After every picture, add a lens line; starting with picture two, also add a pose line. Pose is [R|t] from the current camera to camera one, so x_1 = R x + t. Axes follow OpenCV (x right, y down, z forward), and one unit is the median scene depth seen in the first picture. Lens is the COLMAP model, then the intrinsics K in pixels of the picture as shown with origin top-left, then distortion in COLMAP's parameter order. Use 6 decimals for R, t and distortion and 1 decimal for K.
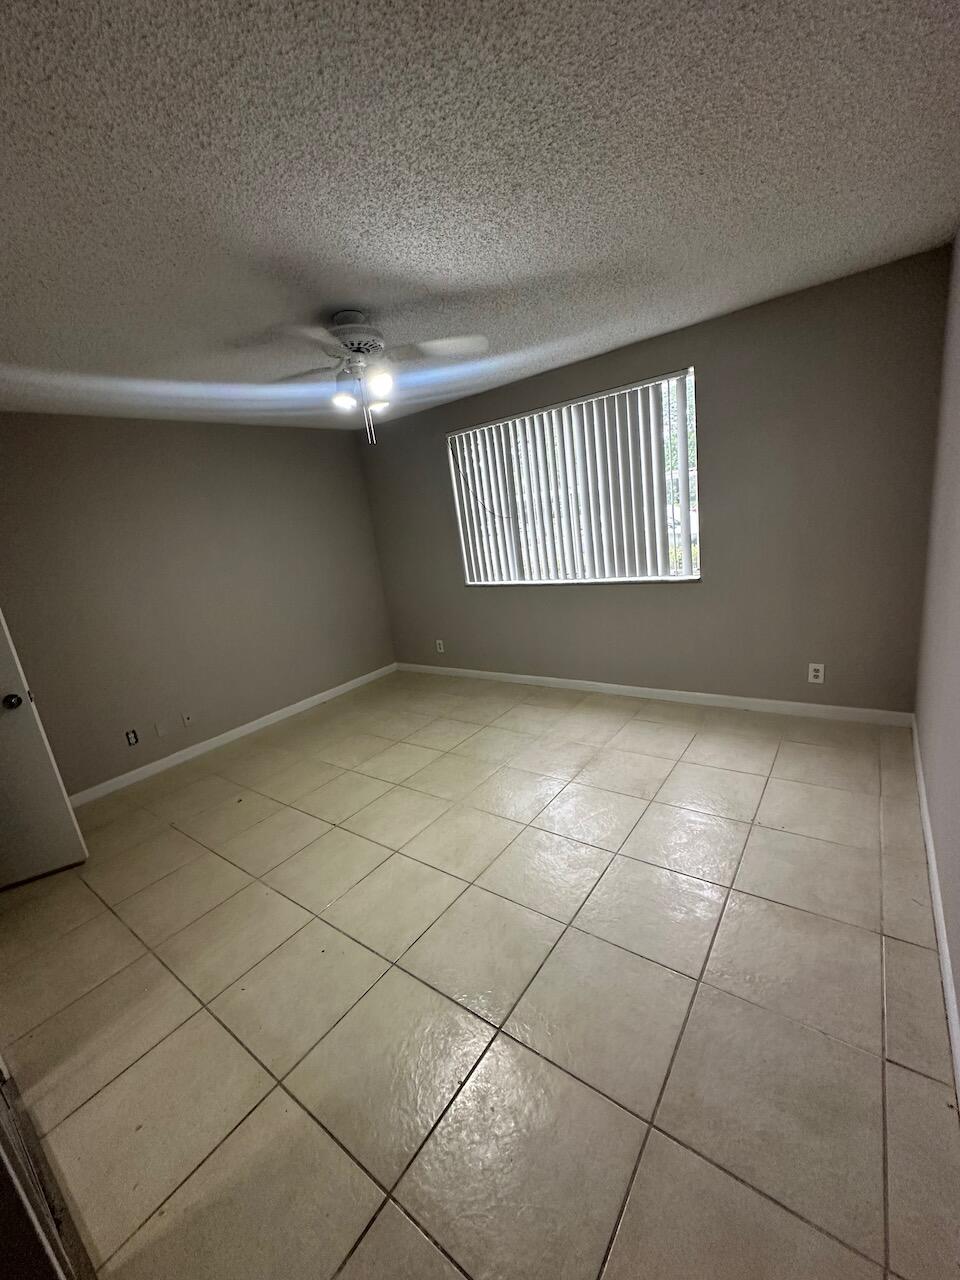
lens RADIAL K [[508.9, 0, 480.0], [0, 508.9, 640.0], [0, 0, 1]] dist [-0.003224, 0.000396]
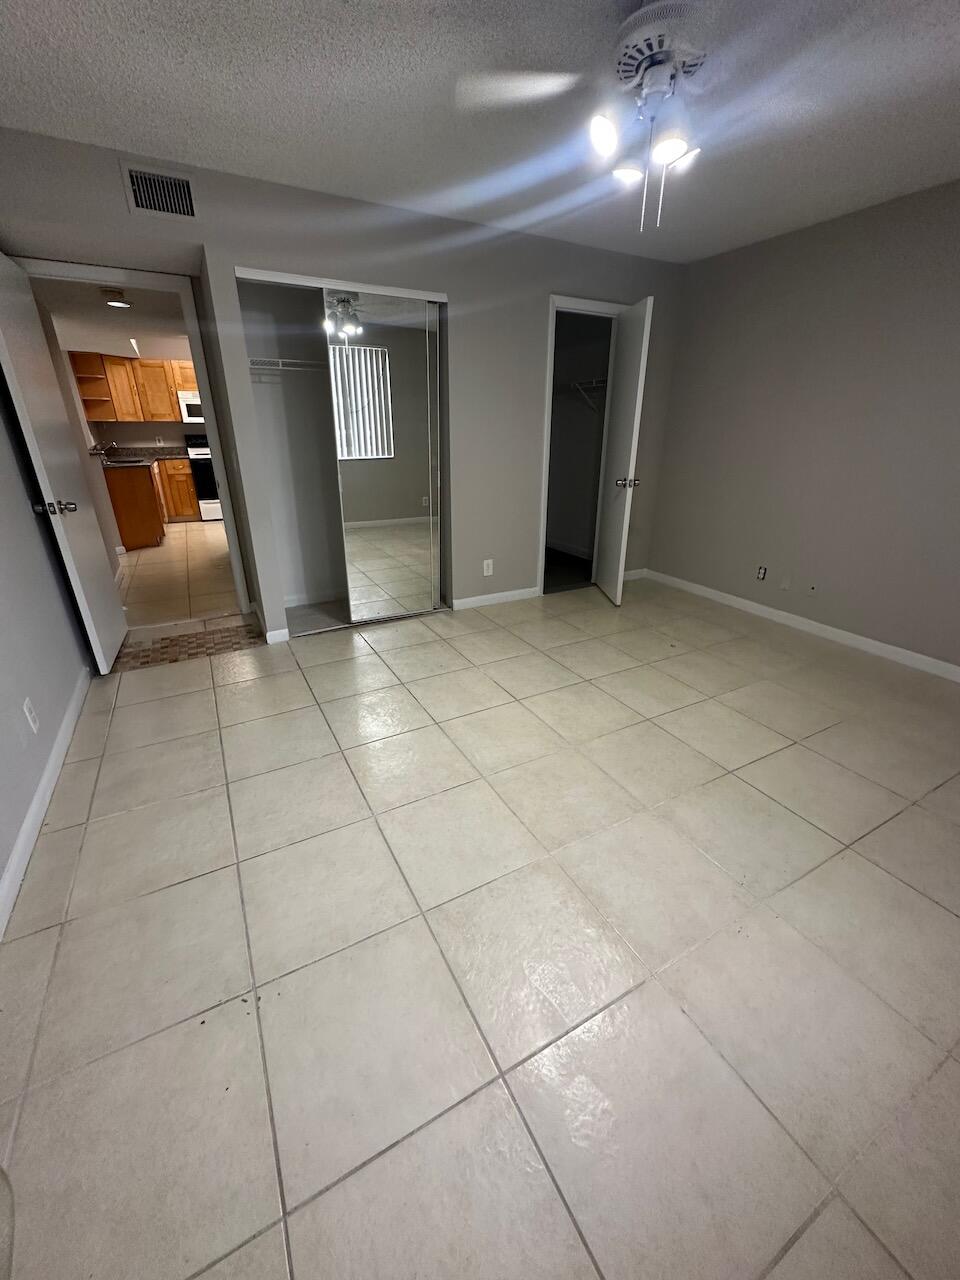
lens RADIAL K [[508.9, 0, 480.0], [0, 508.9, 640.0], [0, 0, 1]] dist [-0.003224, 0.000396]
pose [[-0.416851, 0.465952, -0.780464, 0.555713], [-0.167105, 0.804702, 0.569675, -0.247908], [0.893483, 0.367889, -0.257578, 0.987340]]
